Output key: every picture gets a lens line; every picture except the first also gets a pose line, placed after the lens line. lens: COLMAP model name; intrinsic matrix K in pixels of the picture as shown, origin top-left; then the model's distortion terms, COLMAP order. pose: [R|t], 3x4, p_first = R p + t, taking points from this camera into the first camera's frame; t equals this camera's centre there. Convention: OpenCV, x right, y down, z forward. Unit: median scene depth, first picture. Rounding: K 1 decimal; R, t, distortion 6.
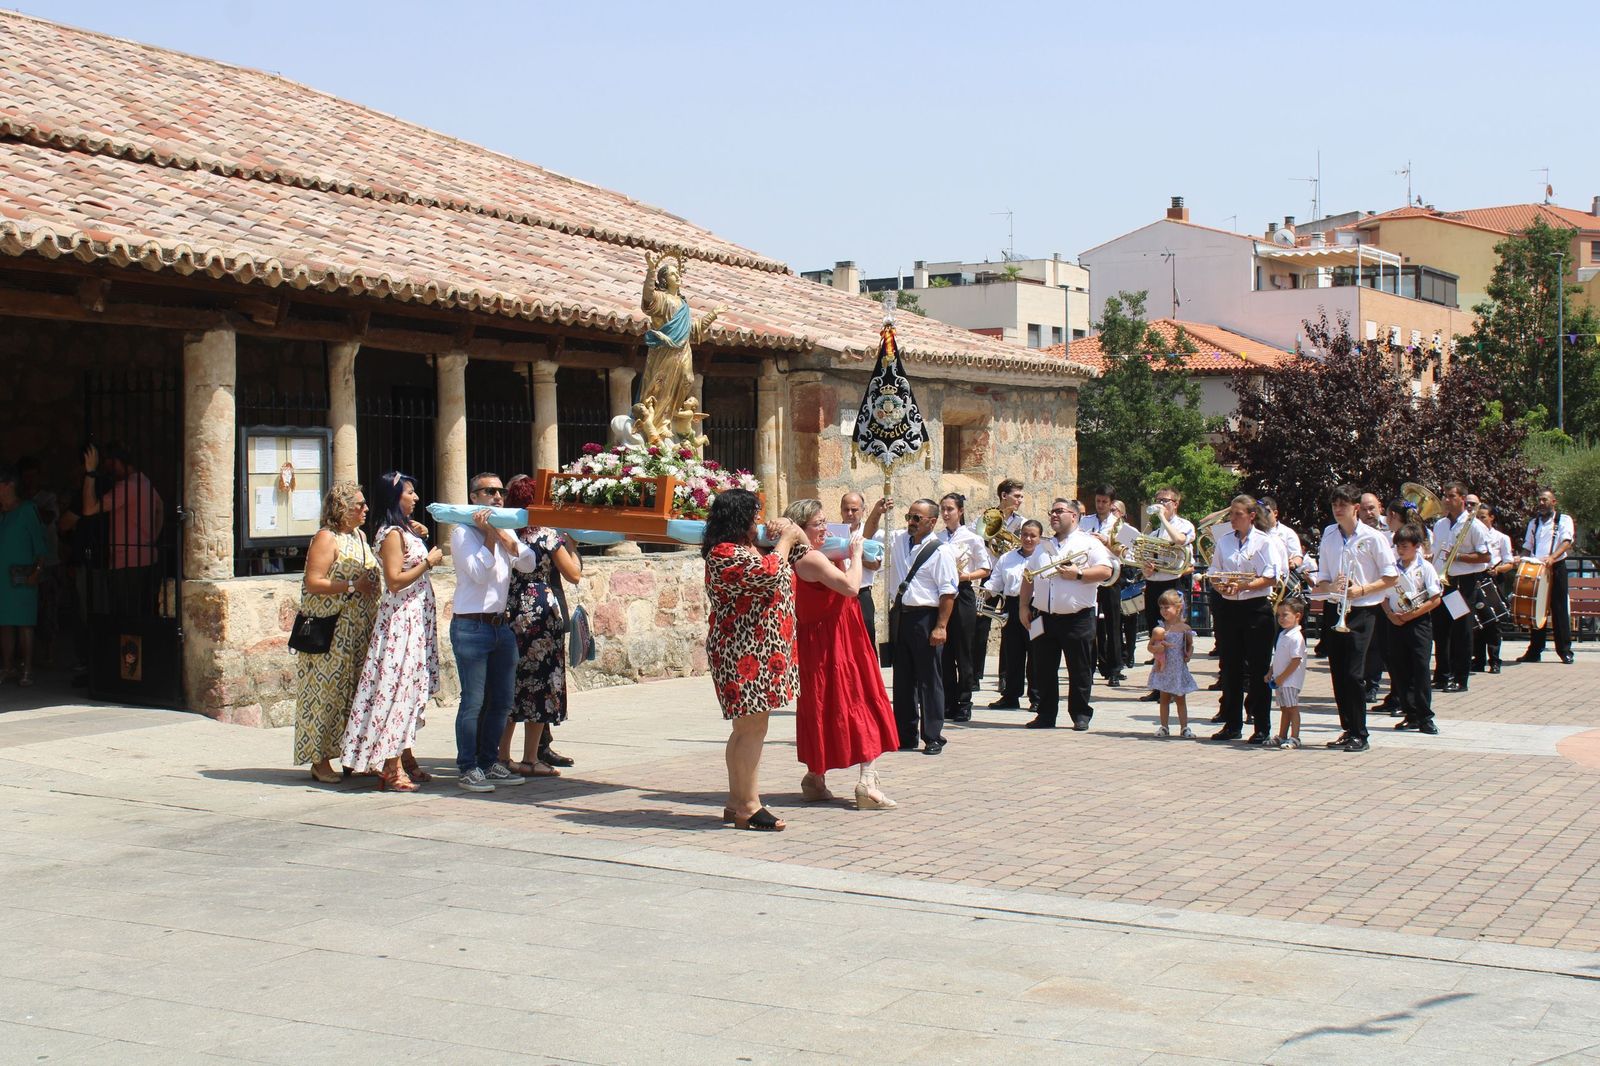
lens RADIAL K [[2060.5, 0, 800.0], [0, 2060.5, 533.0], [0, 0, 1]] dist [-0.090151, 0.196970]
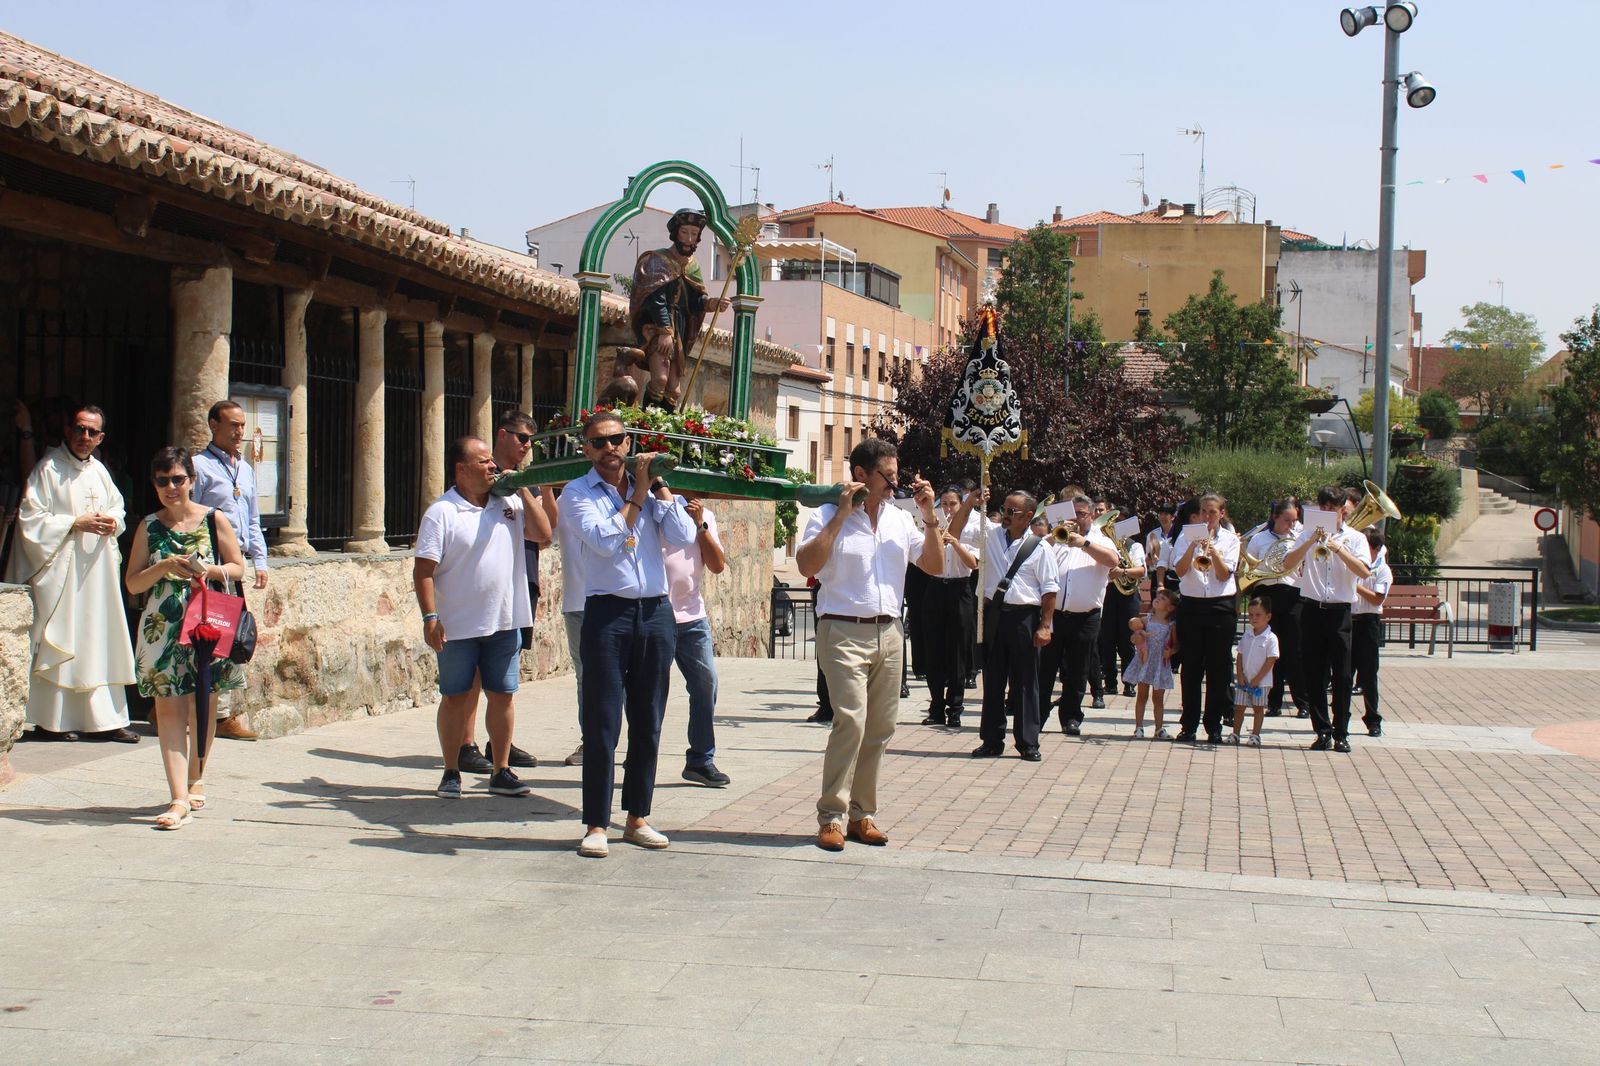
lens RADIAL K [[2191.8, 0, 800.0], [0, 2191.8, 533.0], [0, 0, 1]] dist [-0.056120, 0.078094]
pose [[0.948531, 0.020091, 0.316046, -0.268202], [-0.020647, 0.999786, -0.001588, 0.004912], [-0.316010, -0.005020, 0.948743, 0.060994]]
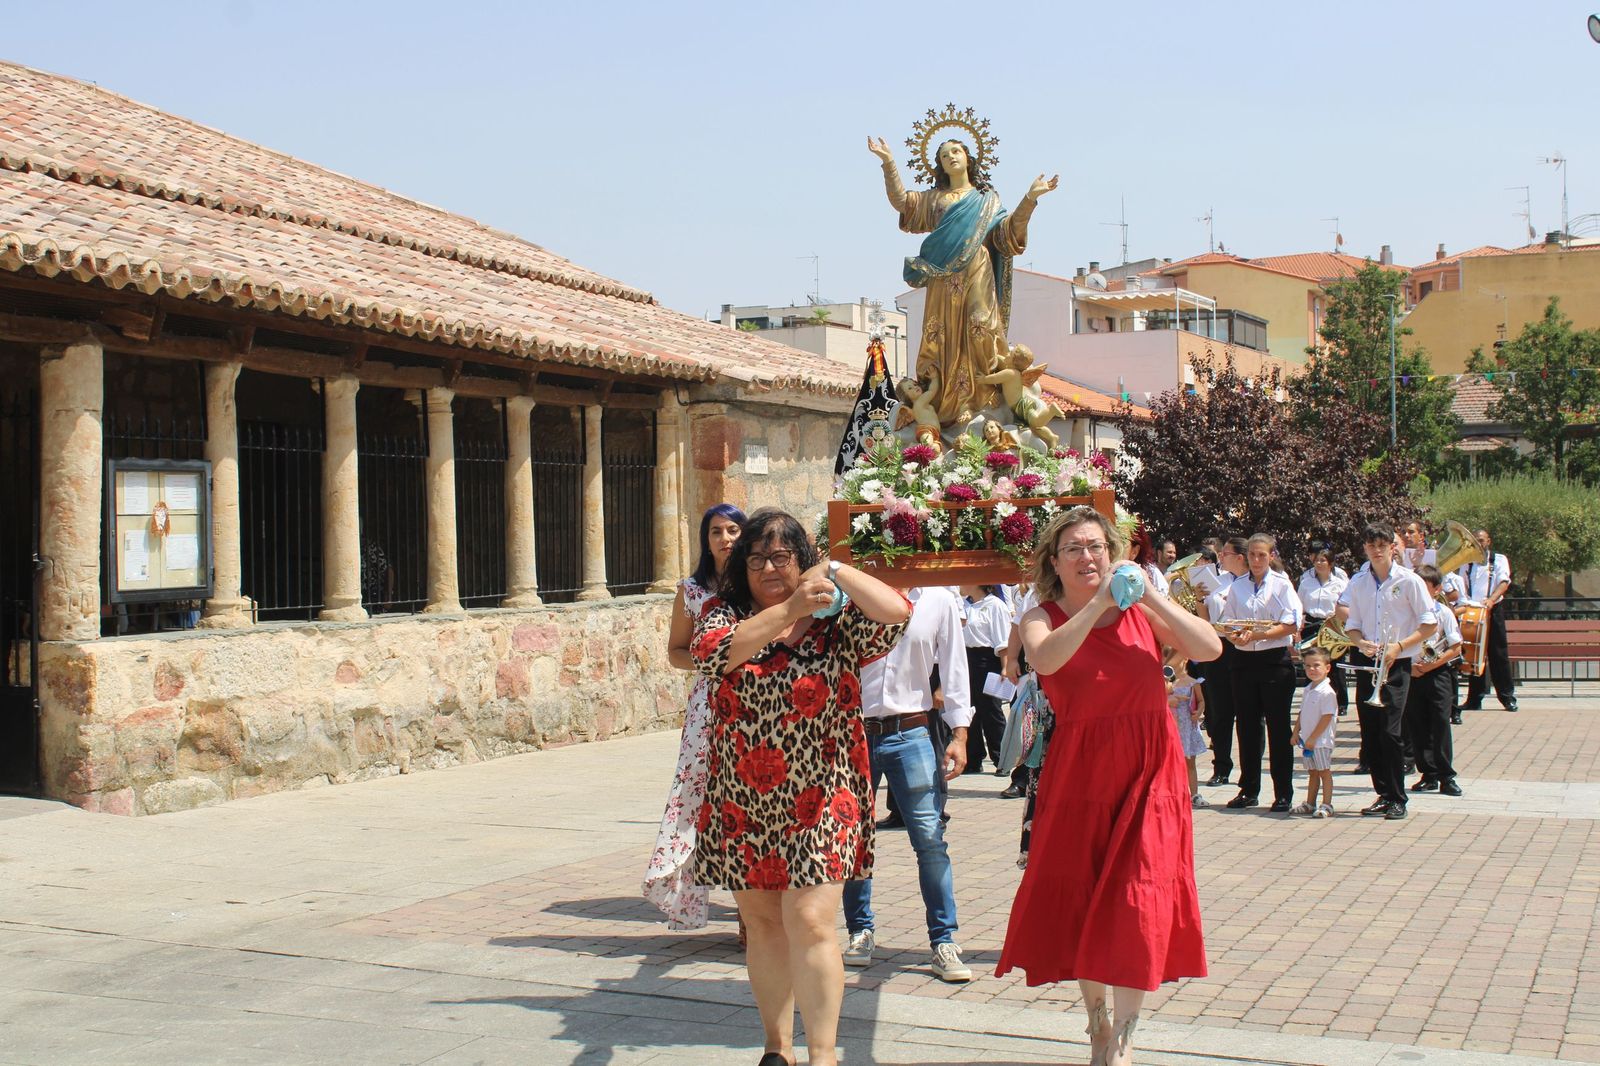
lens RADIAL K [[2060.5, 0, 800.0], [0, 2060.5, 533.0], [0, 0, 1]] dist [-0.090151, 0.196970]
pose [[0.994577, -0.005891, 0.103832, -0.061811], [0.008292, 0.999708, -0.022699, 0.000063], [-0.103668, 0.023437, 0.994336, 0.105773]]
